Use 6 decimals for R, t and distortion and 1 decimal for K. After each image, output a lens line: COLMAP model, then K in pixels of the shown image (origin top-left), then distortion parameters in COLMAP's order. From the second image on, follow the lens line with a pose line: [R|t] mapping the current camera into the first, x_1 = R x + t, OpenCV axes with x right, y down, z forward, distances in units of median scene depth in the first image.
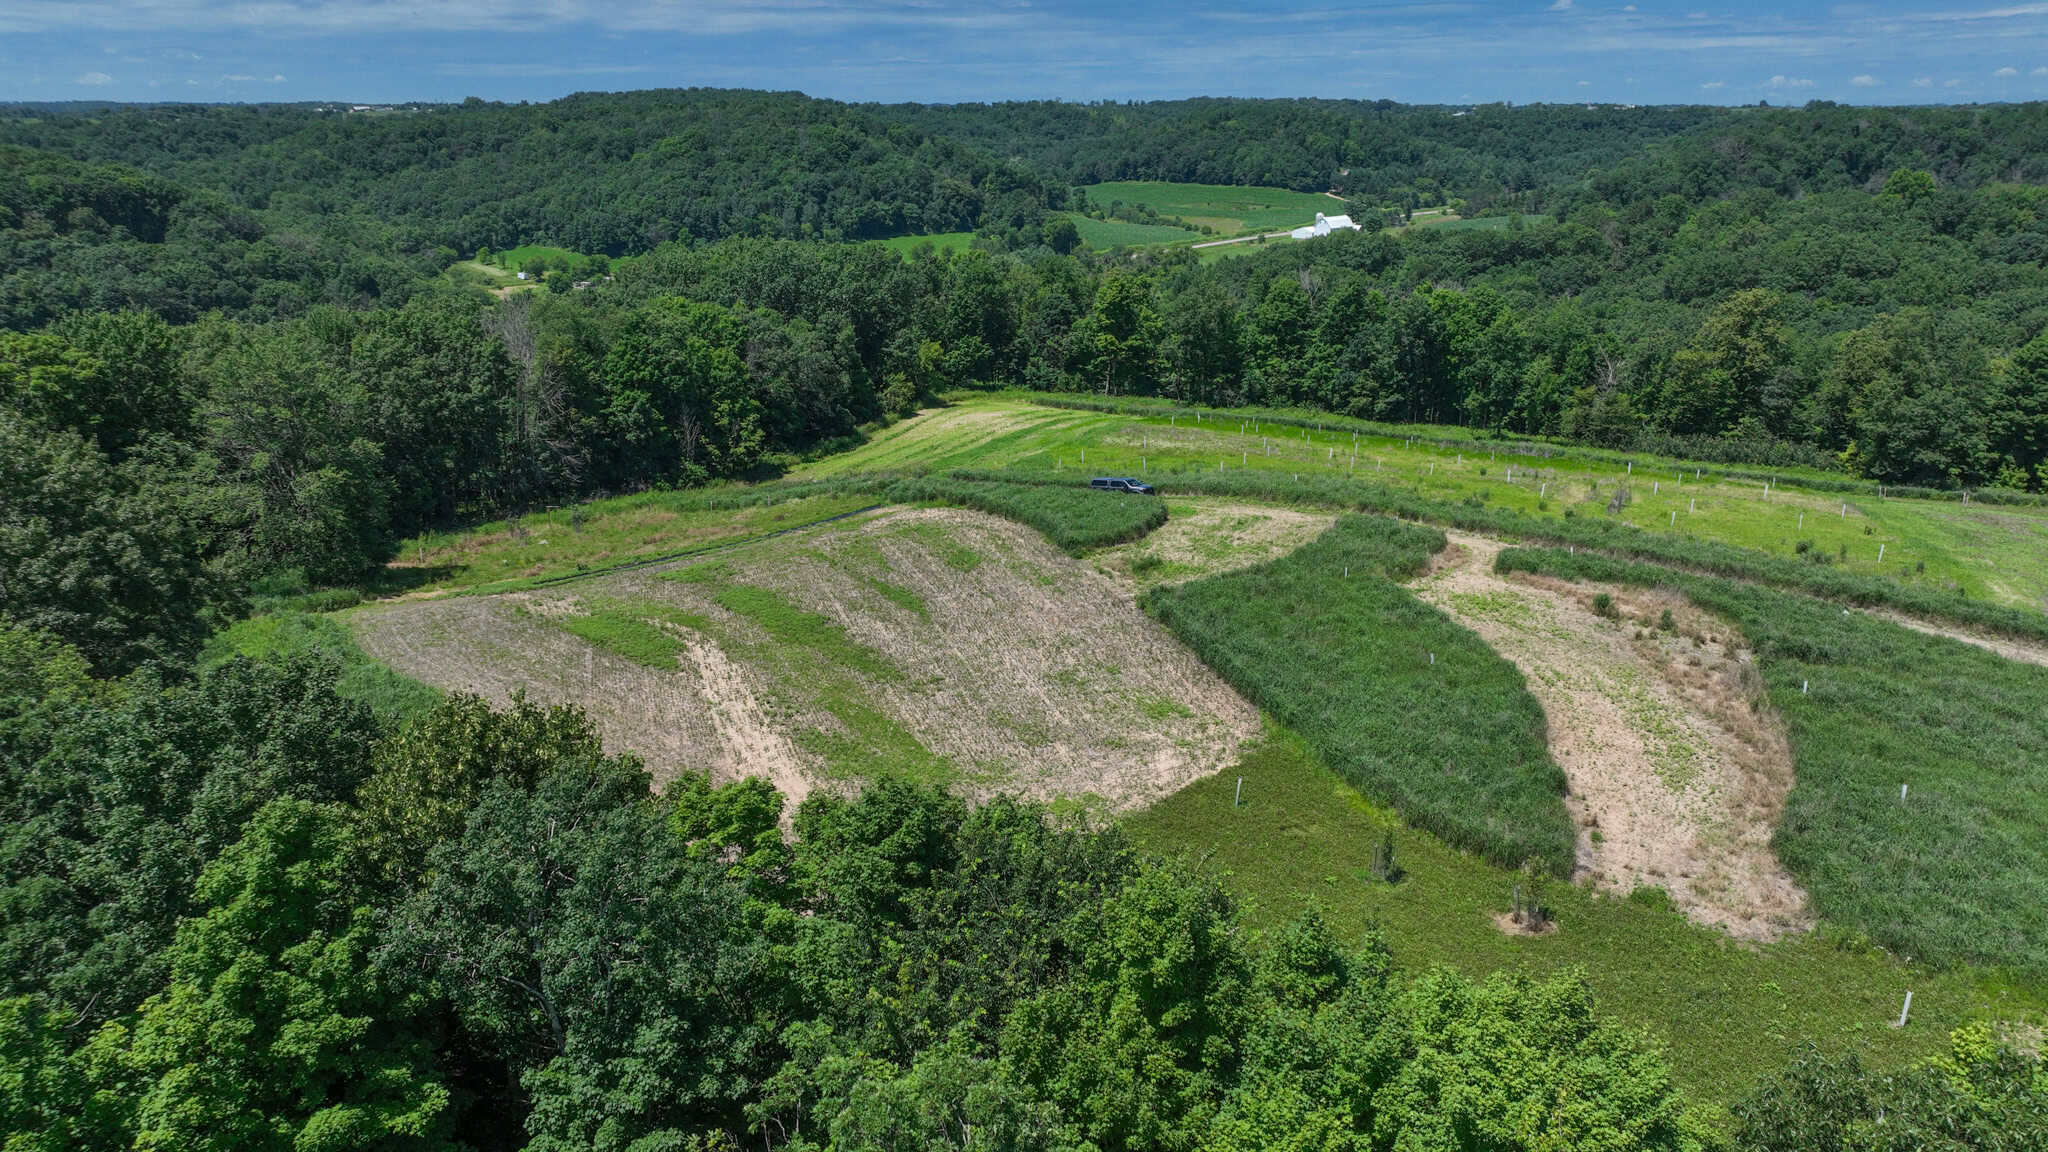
lens RADIAL K [[1440.3, 0, 1026.0], [0, 1440.3, 576.6], [0, 0, 1]] dist [-0.002900, 0.023537]
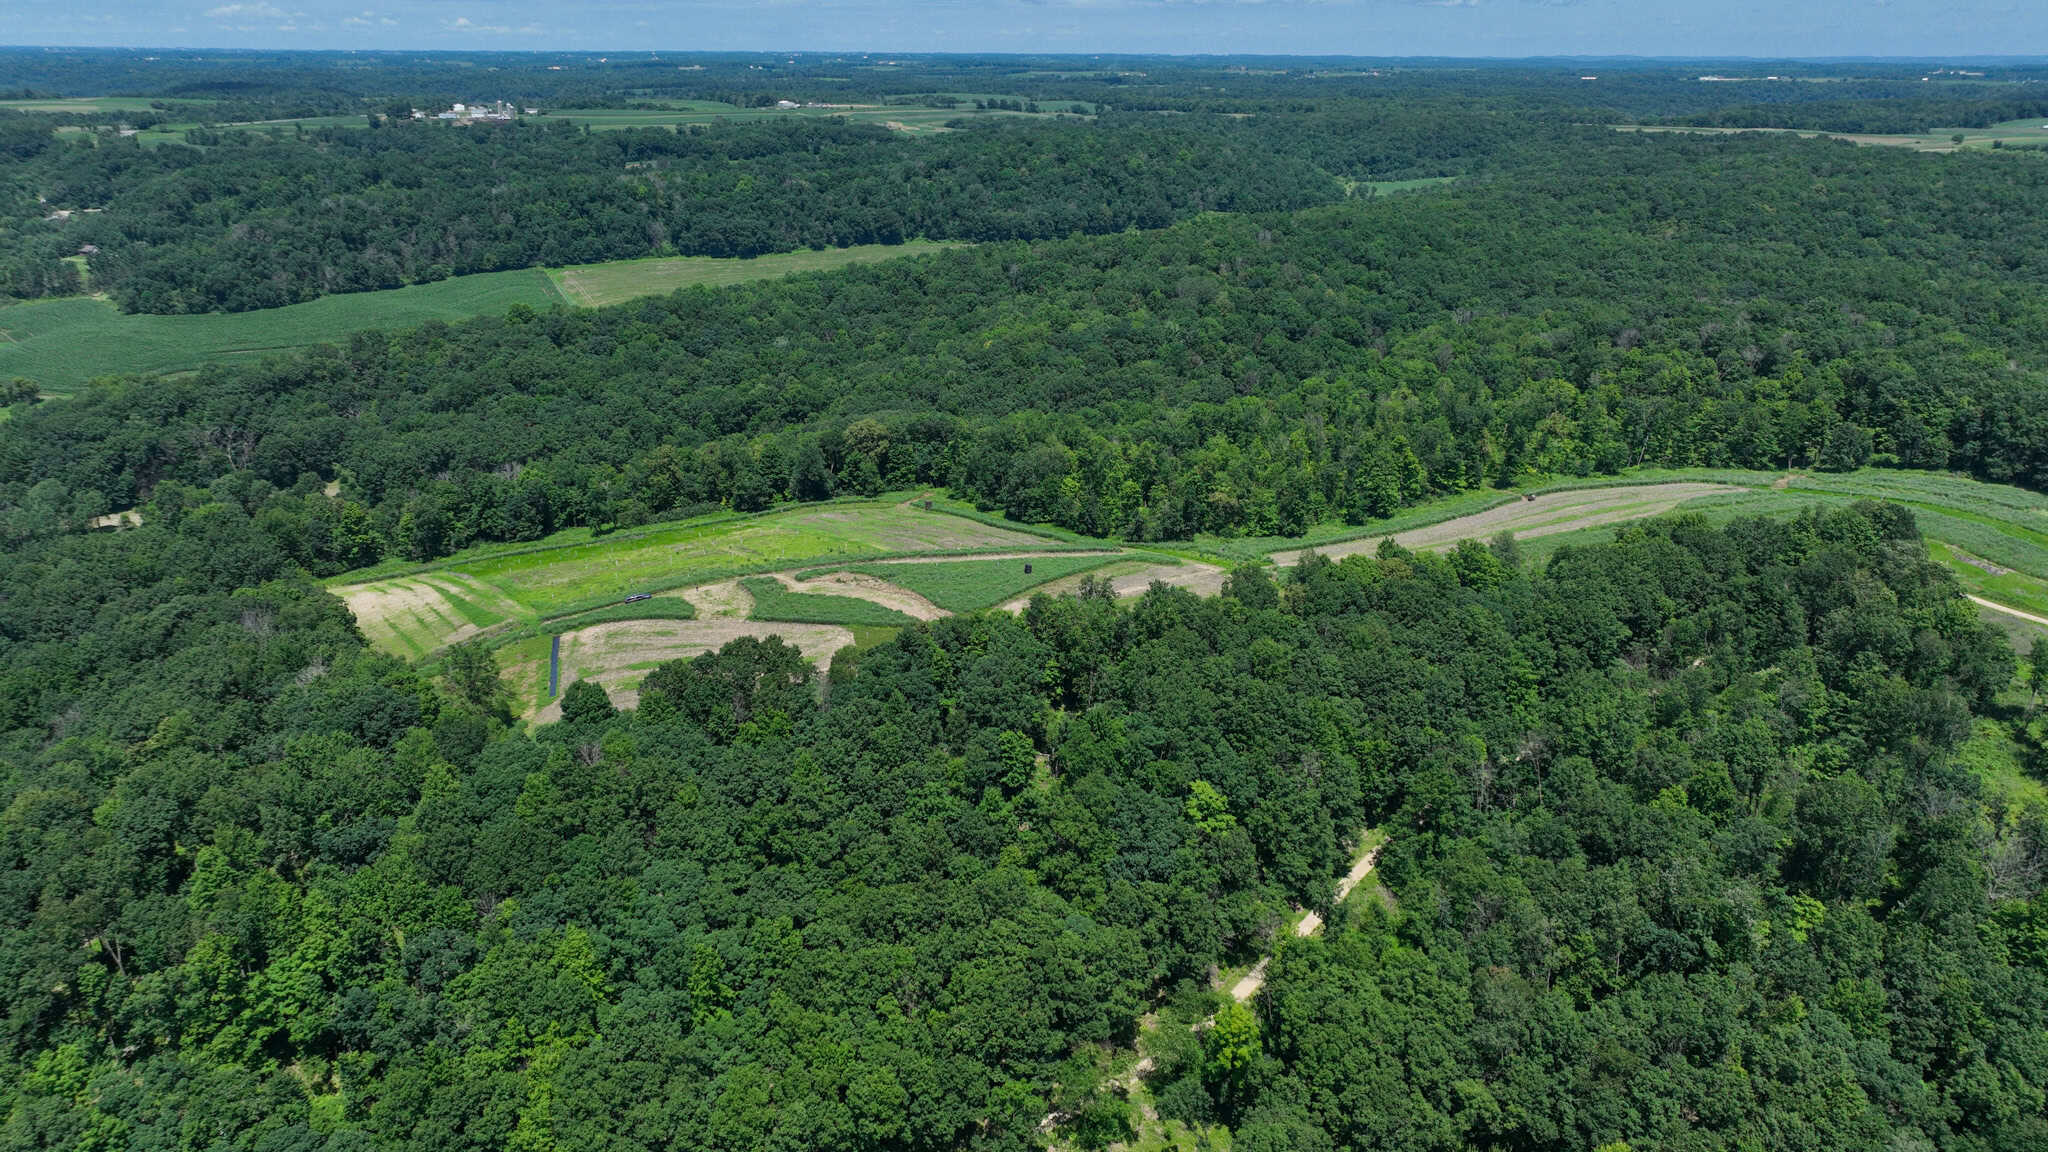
lens RADIAL K [[1440.3, 0, 1026.0], [0, 1440.3, 576.6], [0, 0, 1]] dist [-0.002900, 0.023537]
pose [[0.470546, -0.303421, 0.828566, -1.495802], [0.269779, 0.943523, 0.192309, -0.347505], [-0.840122, 0.133039, 0.525828, -0.862226]]
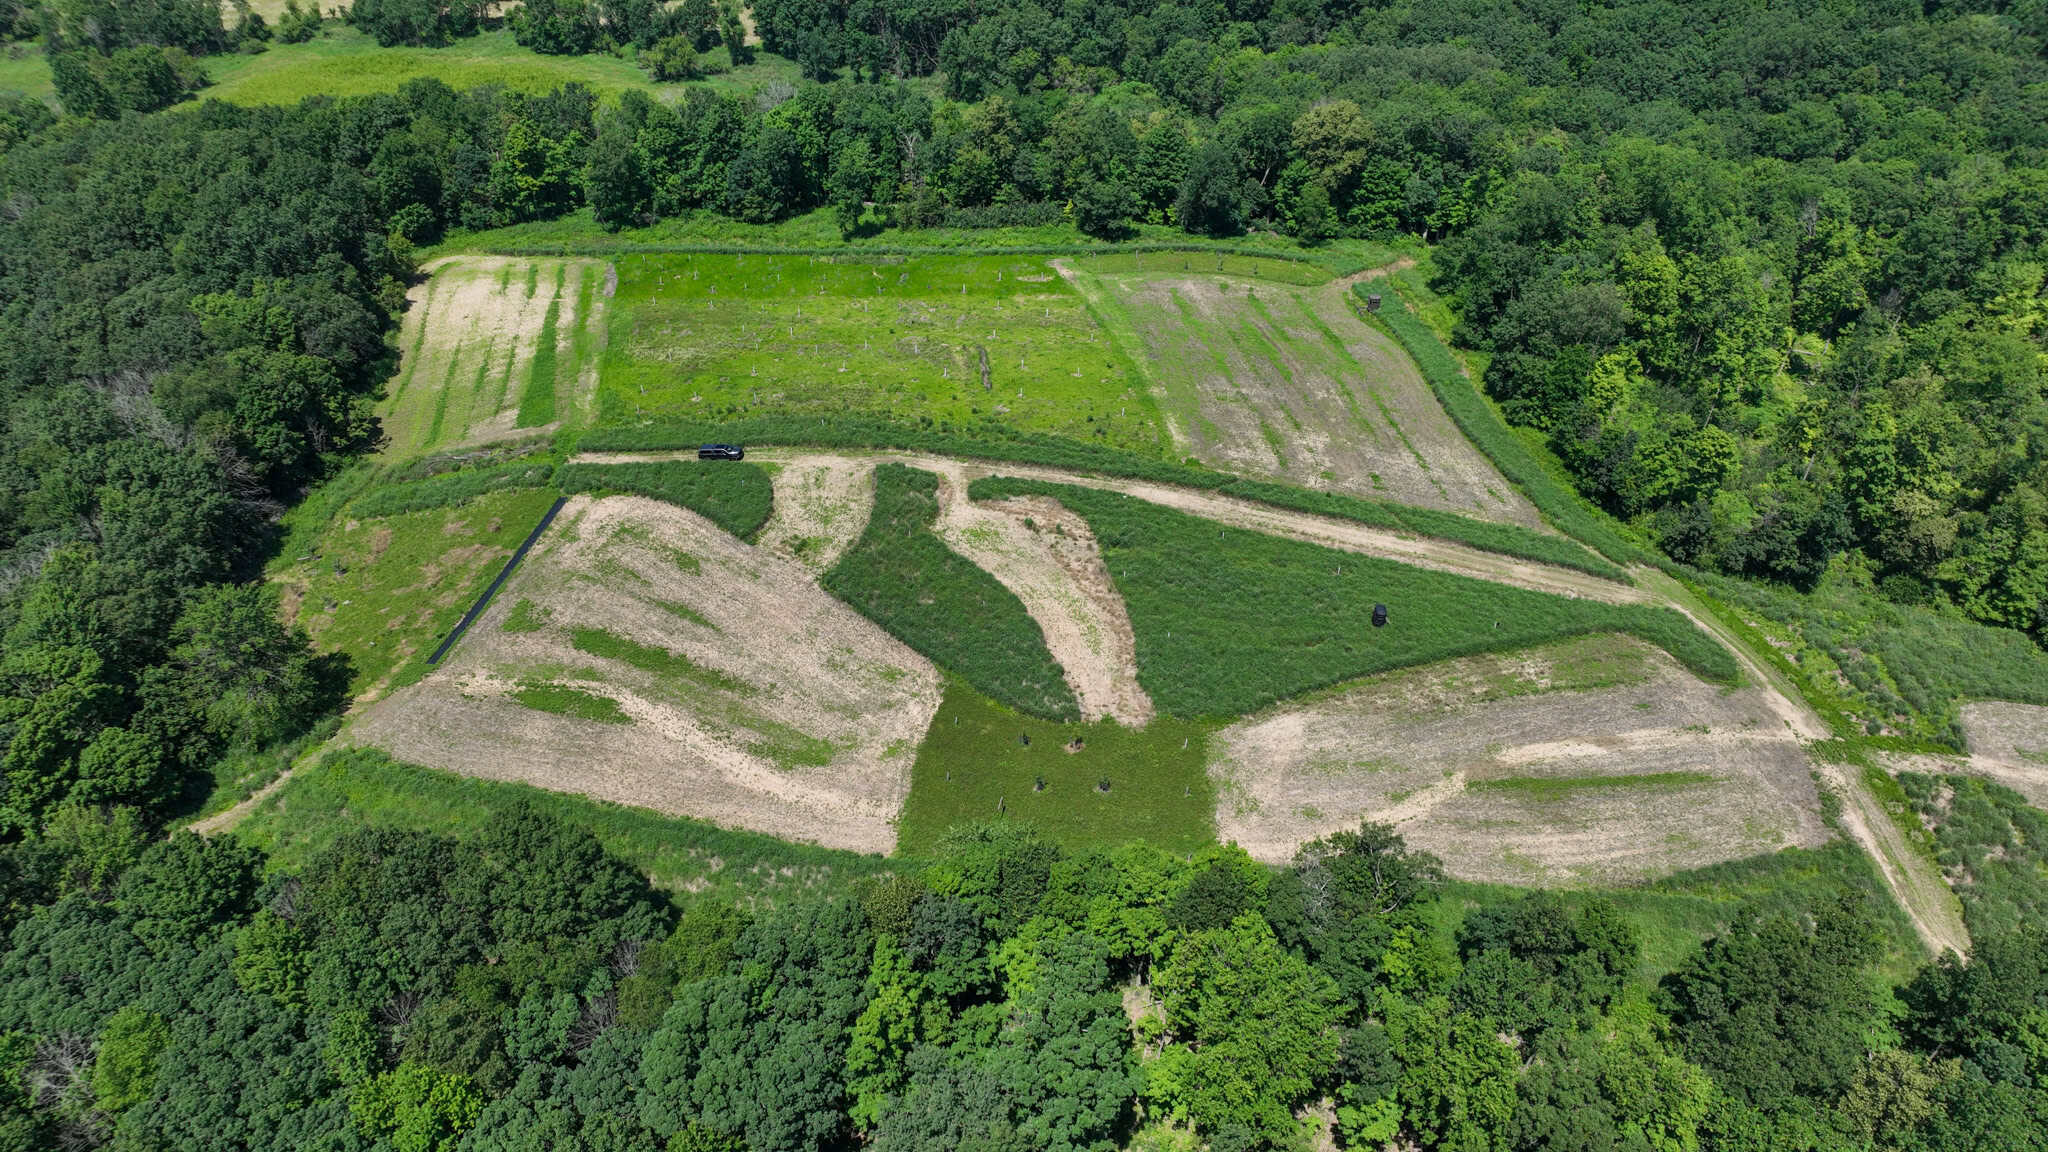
lens RADIAL K [[1440.3, 0, 1026.0], [0, 1440.3, 576.6], [0, 0, 1]] dist [-0.002900, 0.023537]
pose [[0.847254, -0.347366, 0.401867, -0.276847], [0.160946, 0.888856, 0.428988, -0.466915], [-0.506218, -0.298783, 0.808994, -0.423380]]
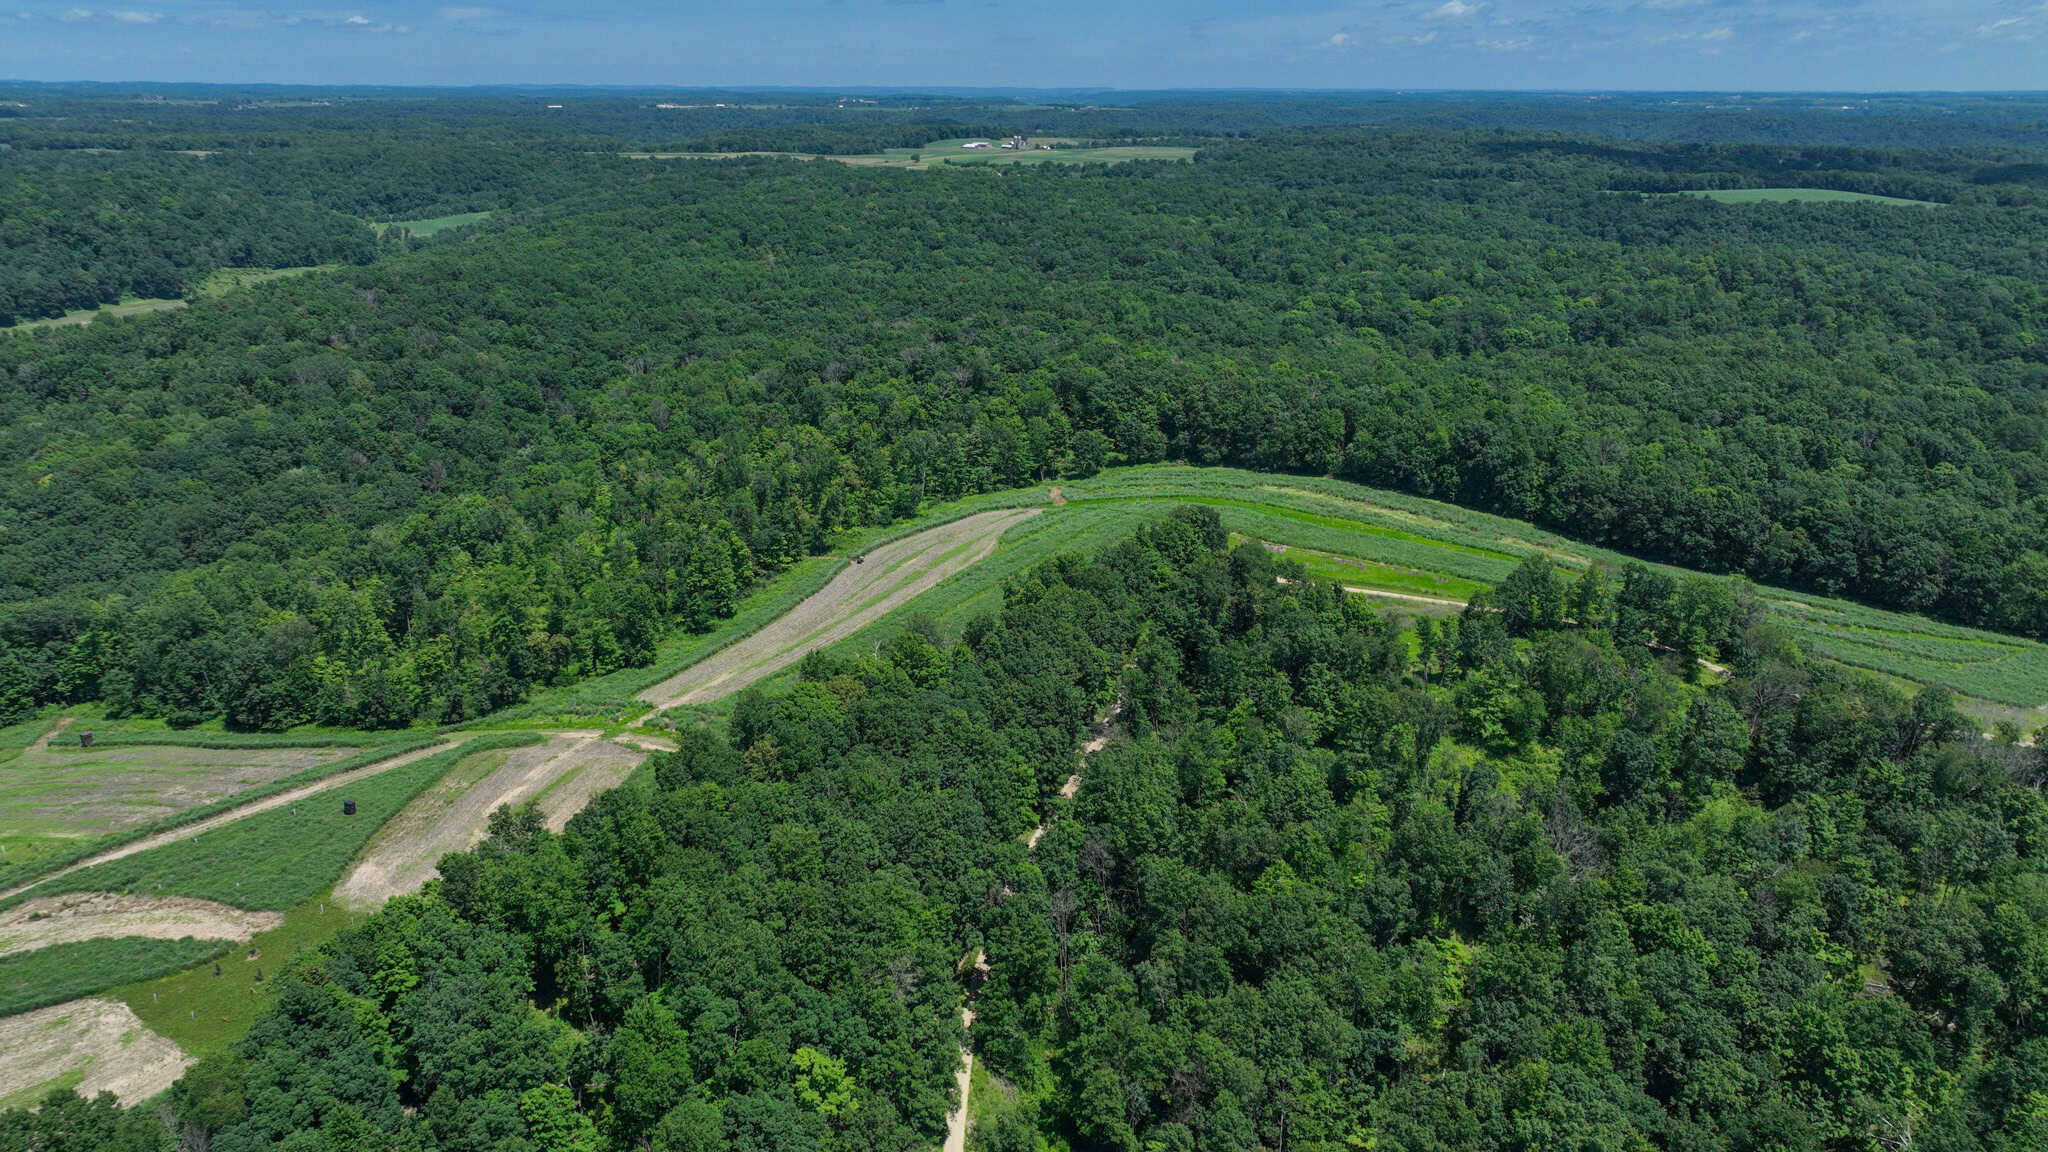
lens RADIAL K [[1440.3, 0, 1026.0], [0, 1440.3, 576.6], [0, 0, 1]] dist [-0.002900, 0.023537]
pose [[-0.177186, -0.321863, 0.930059, -1.155550], [0.300321, 0.882256, 0.362535, -0.504497], [-0.937237, 0.343552, -0.059661, -0.373014]]
